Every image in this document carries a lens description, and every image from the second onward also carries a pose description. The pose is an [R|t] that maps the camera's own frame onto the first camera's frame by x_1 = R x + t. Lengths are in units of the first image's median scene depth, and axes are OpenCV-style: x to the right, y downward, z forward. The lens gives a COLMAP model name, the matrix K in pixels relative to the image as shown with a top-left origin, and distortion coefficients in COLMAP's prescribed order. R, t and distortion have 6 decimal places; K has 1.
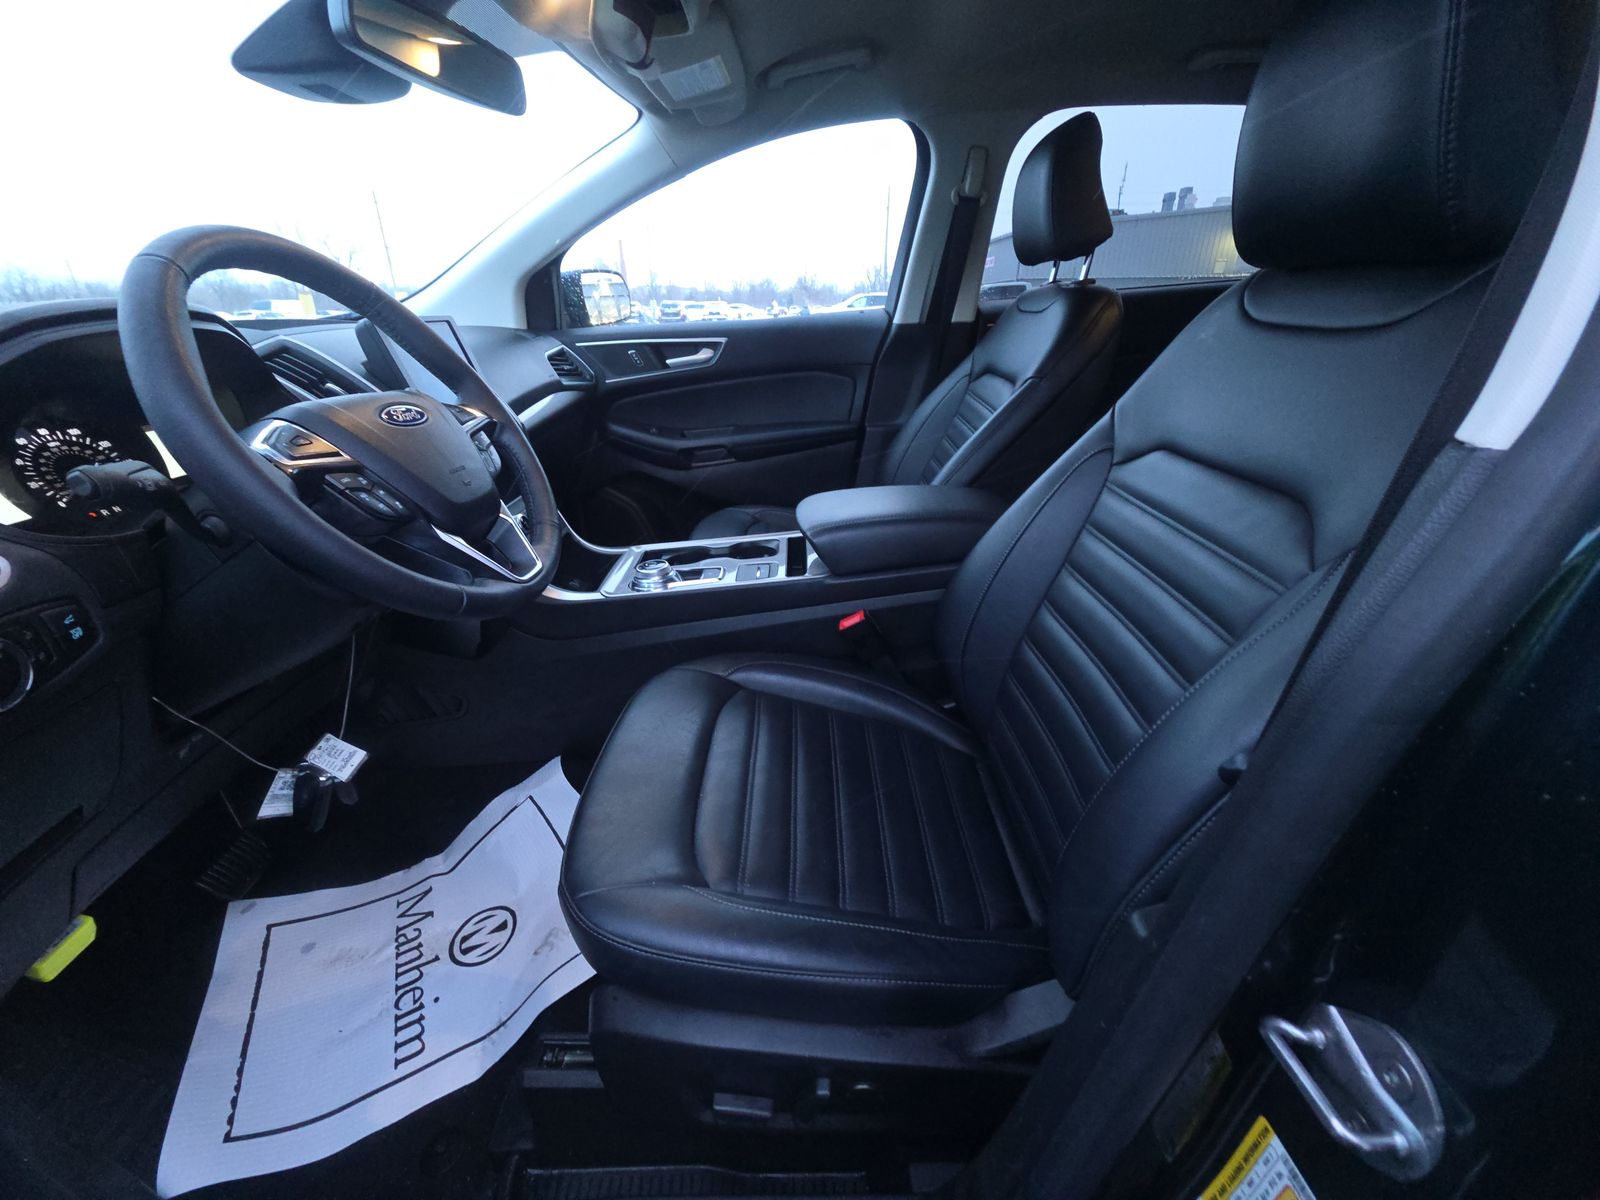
lens RADIAL K [[608.4, 0, 798.8], [0, 608.4, 592.9], [0, 0, 1]] dist [0.013215, -0.011605]
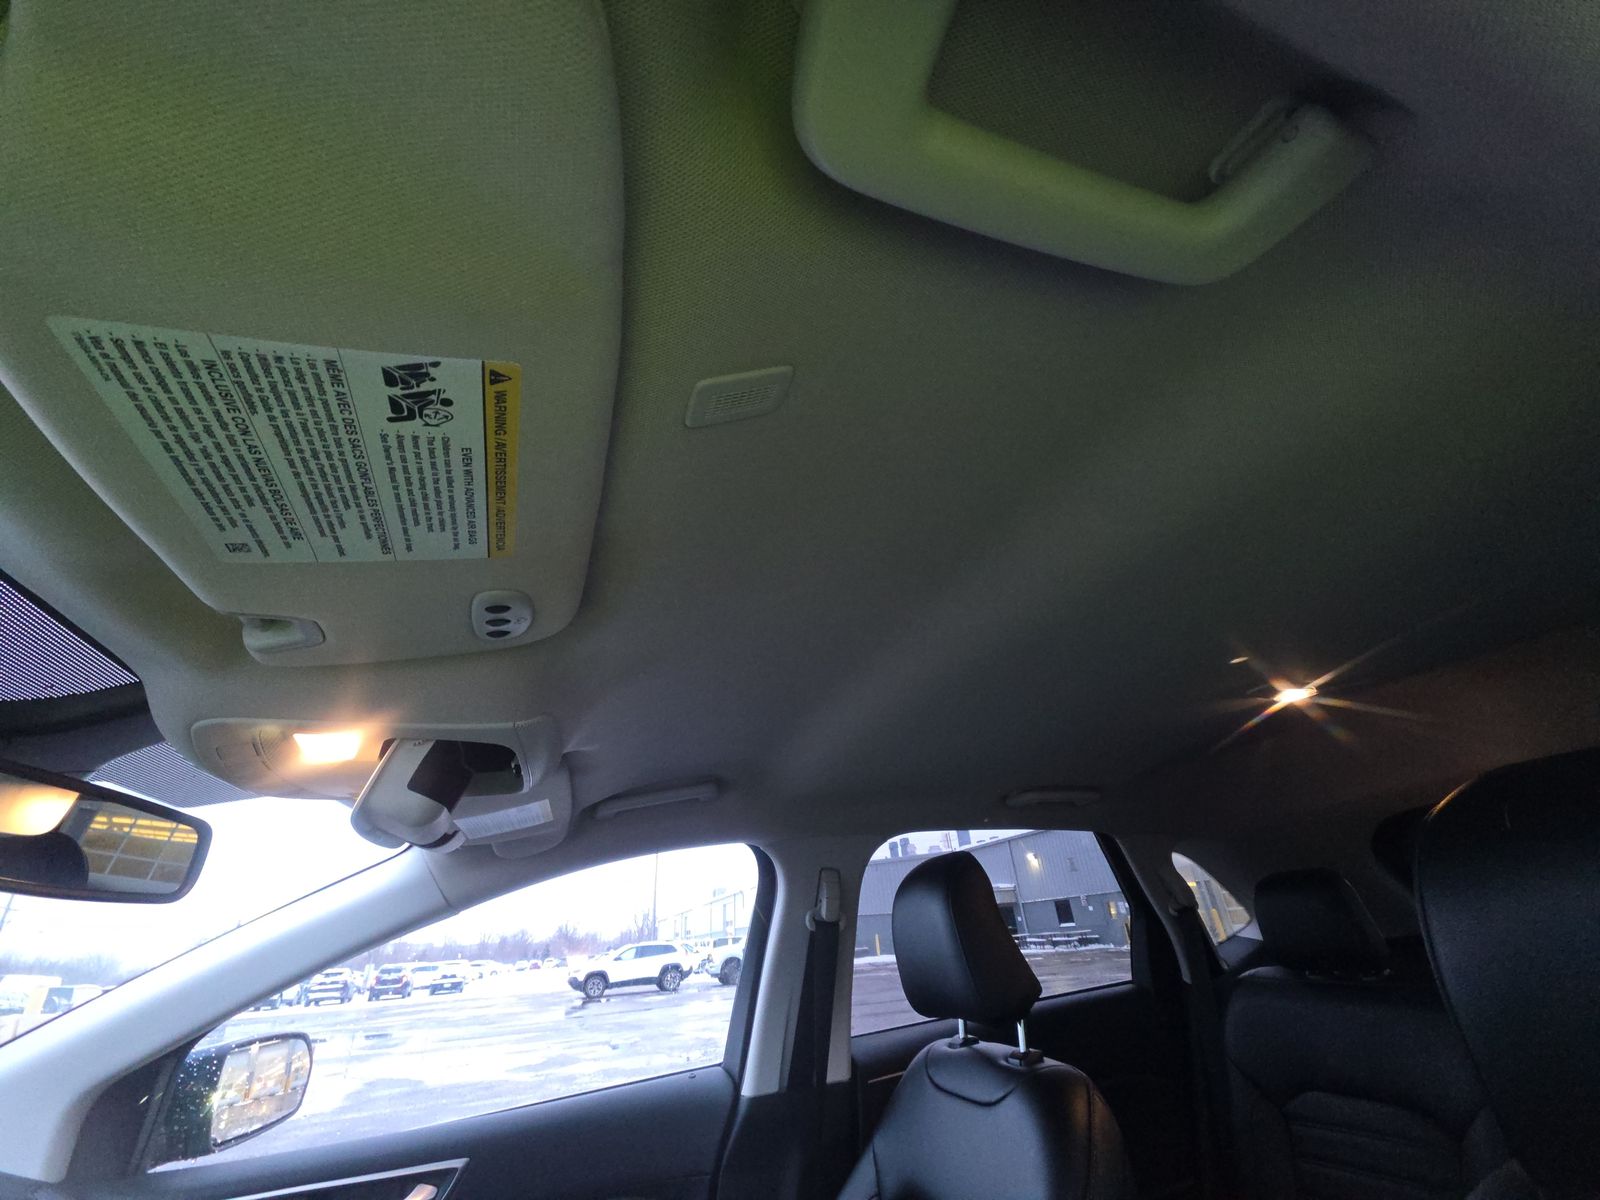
lens RADIAL K [[608.4, 0, 798.8], [0, 608.4, 592.9], [0, 0, 1]] dist [0.013215, -0.011605]
pose [[0.945609, 0.109349, 0.306376, -0.065671], [0.192037, 0.572553, -0.797060, -0.242263], [-0.262575, 0.812543, 0.520412, 0.201304]]
